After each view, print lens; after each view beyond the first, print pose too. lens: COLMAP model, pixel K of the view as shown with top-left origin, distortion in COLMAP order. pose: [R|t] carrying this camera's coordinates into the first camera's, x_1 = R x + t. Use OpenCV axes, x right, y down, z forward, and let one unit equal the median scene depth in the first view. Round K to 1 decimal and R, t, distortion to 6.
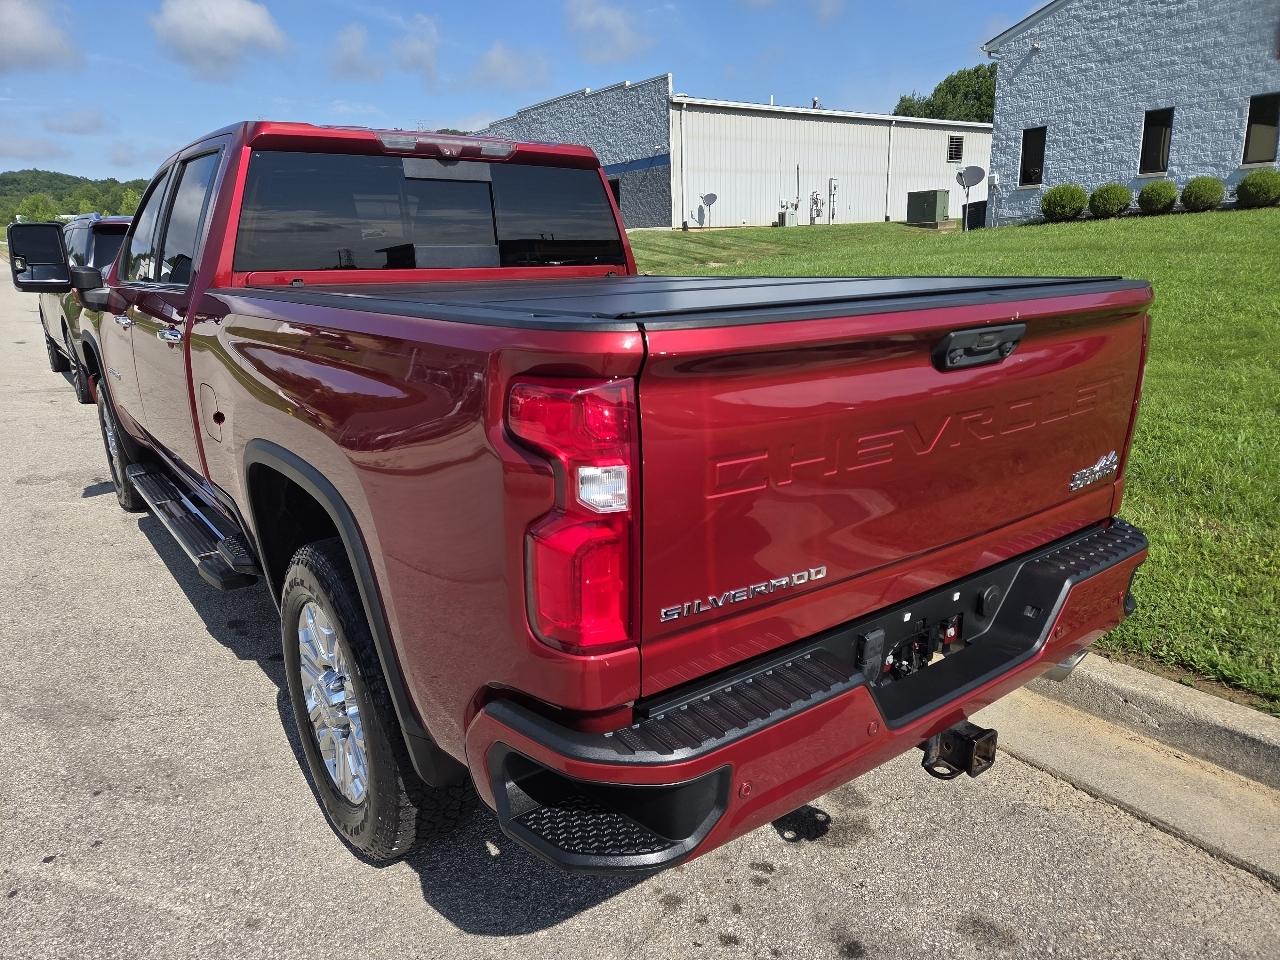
lens RADIAL K [[855.8, 0, 628.5], [0, 855.8, 499.7], [0, 0, 1]] dist [0.076257, -0.064693]
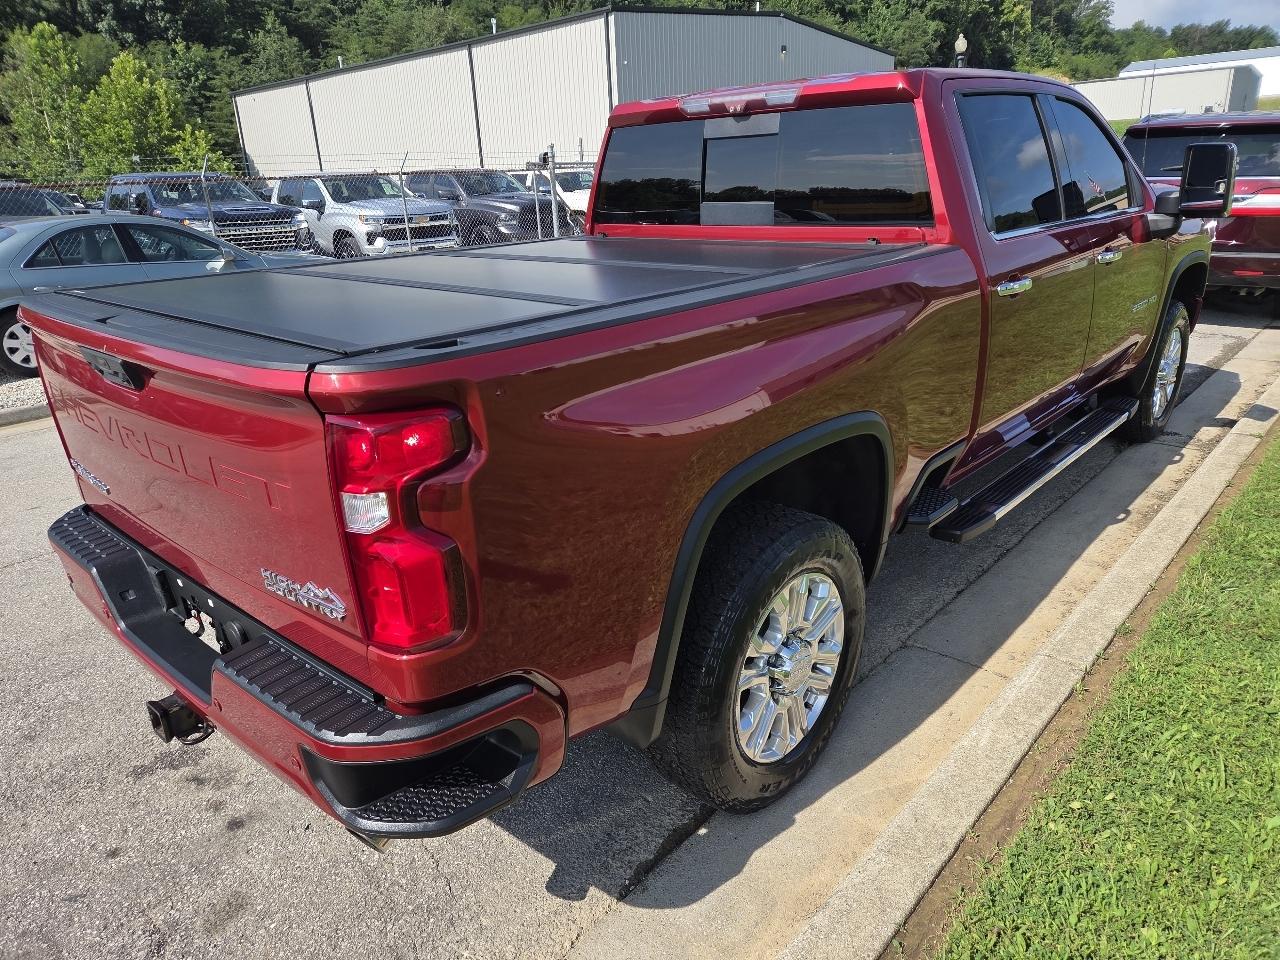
lens RADIAL K [[855.8, 0, 634.0], [0, 855.8, 468.2], [0, 0, 1]] dist [0.076257, -0.064693]
pose [[0.193729, 0.329338, -0.924124, 0.819199], [-0.233949, 0.930303, 0.282496, -0.267548], [0.952752, 0.161470, 0.257275, 0.692026]]
